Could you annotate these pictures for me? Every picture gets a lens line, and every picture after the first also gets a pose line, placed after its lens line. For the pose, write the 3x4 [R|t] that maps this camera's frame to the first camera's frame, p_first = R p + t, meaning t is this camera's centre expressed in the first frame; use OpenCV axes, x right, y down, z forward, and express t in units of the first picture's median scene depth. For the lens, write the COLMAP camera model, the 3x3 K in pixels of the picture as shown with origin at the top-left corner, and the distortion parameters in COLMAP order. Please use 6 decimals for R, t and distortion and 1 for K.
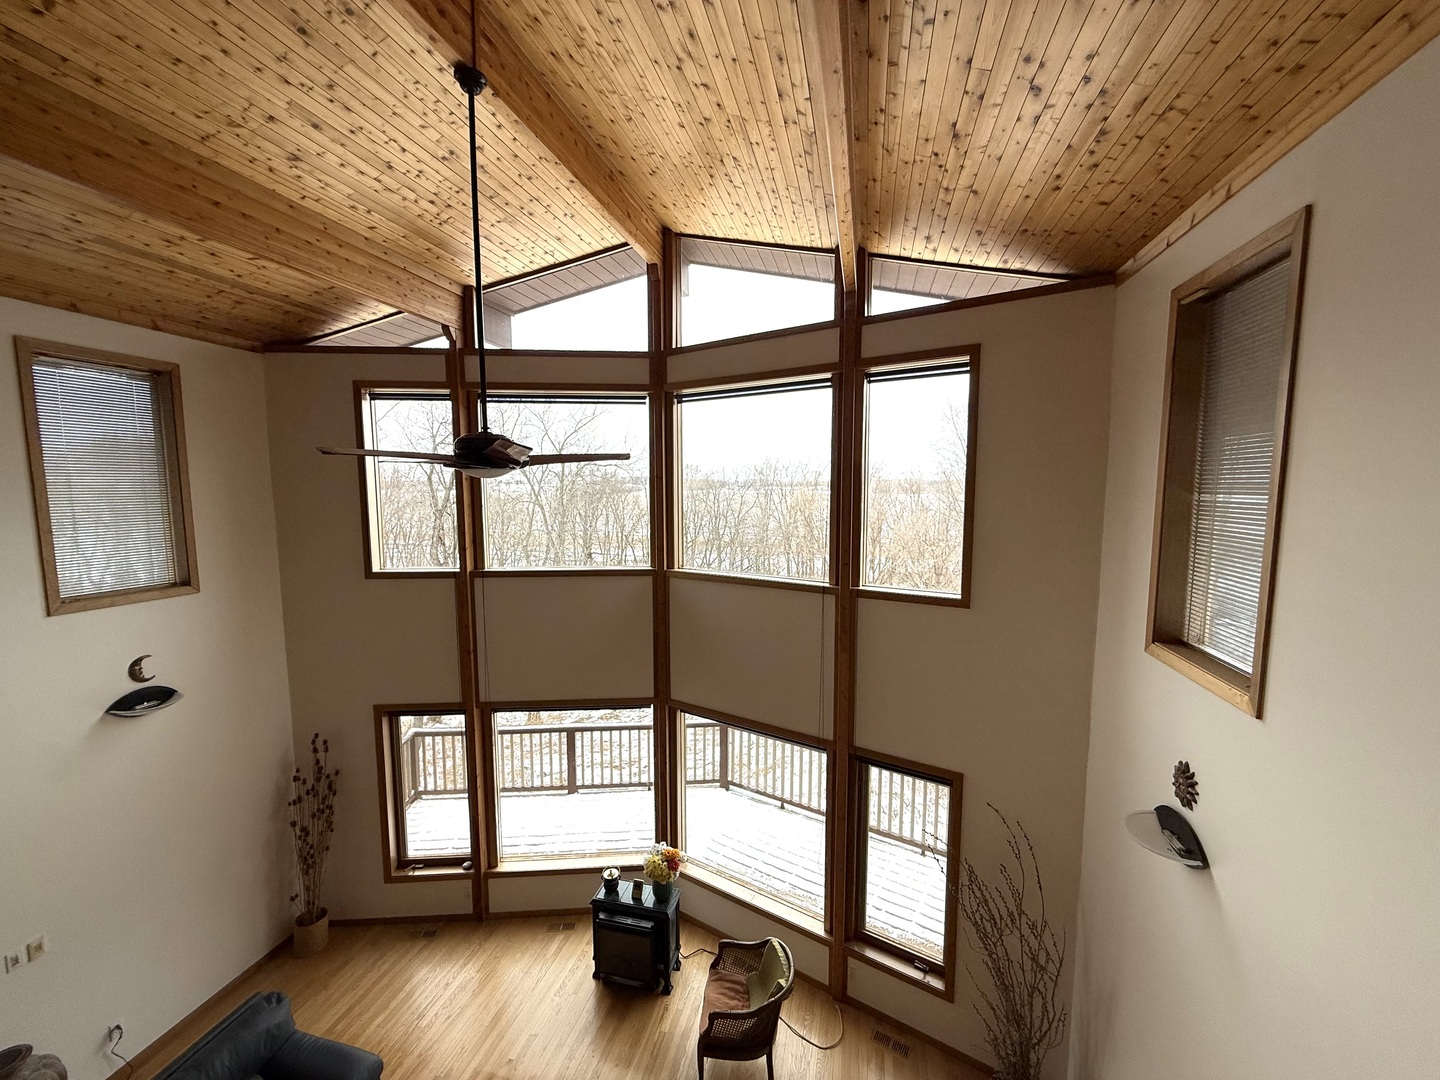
lens RADIAL K [[576.5, 0, 720.0], [0, 576.5, 540.0], [0, 0, 1]] dist [-0.000587, 0.003799]
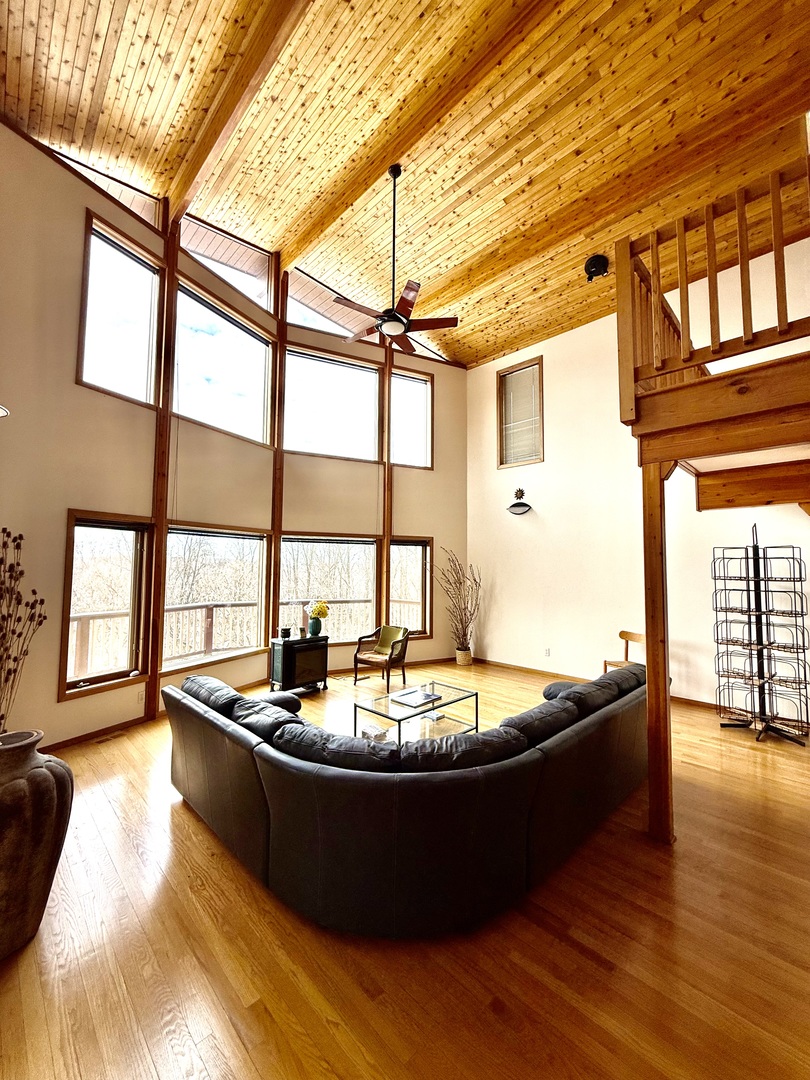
lens RADIAL K [[432.4, 0, 405.0], [0, 432.4, 540.0], [0, 0, 1]] dist [-0.000587, 0.003799]
pose [[0.508416, 0.059143, 0.859078, -1.913521], [0.072771, 0.991119, -0.111301, 0.943741], [-0.858031, 0.119103, 0.499597, 0.256013]]
